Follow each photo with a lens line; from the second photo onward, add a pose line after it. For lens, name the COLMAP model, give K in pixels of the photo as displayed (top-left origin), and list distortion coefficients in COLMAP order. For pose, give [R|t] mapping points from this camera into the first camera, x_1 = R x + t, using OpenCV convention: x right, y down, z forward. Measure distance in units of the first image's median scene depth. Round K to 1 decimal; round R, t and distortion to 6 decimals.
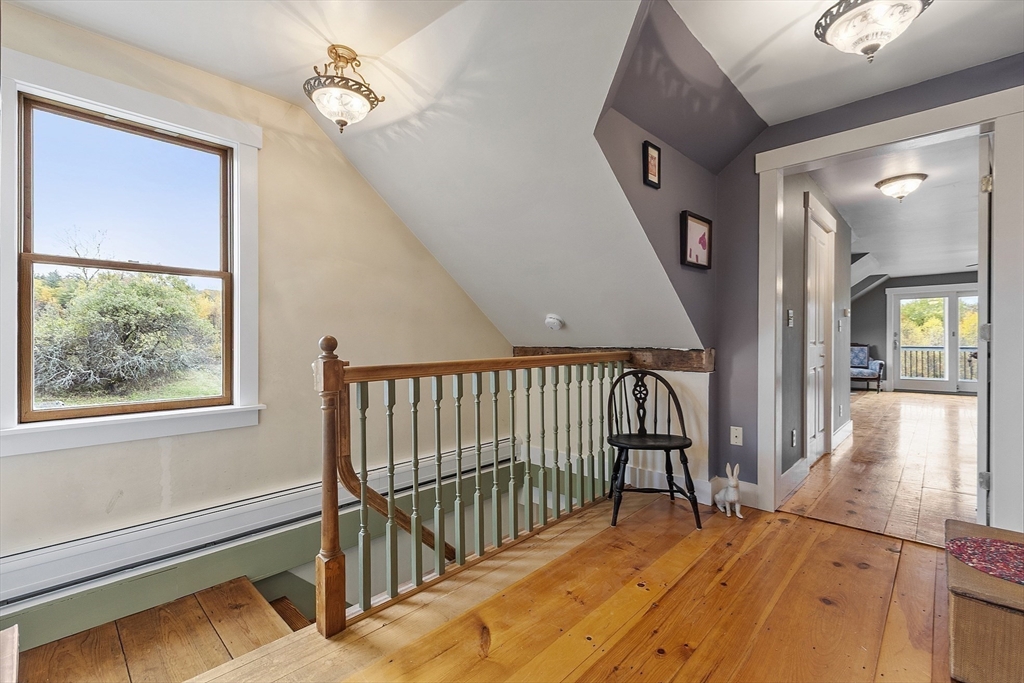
lens RADIAL K [[444.8, 0, 514.0], [0, 444.8, 345.9], [0, 0, 1]] dist [0.002090, 0.000317]
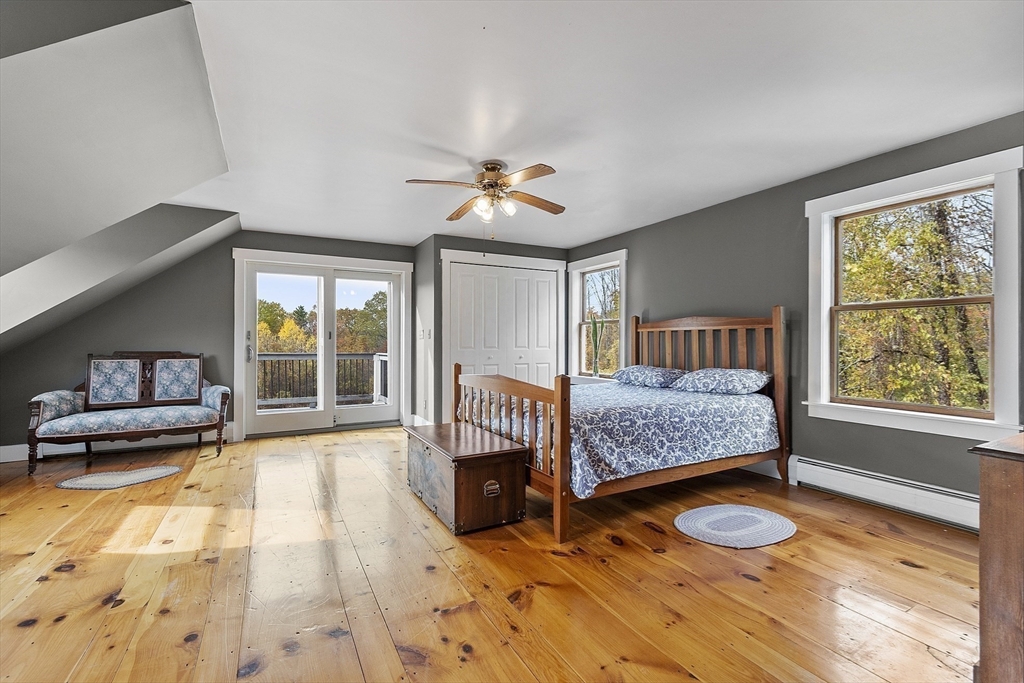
lens RADIAL K [[444.8, 0, 514.0], [0, 444.8, 345.9], [0, 0, 1]] dist [0.002090, 0.000317]
pose [[0.294899, -0.000647, 0.955528, 0.439293], [0.005823, 0.999982, -0.001120, -0.010298], [-0.955511, 0.005894, 0.294898, 0.538193]]
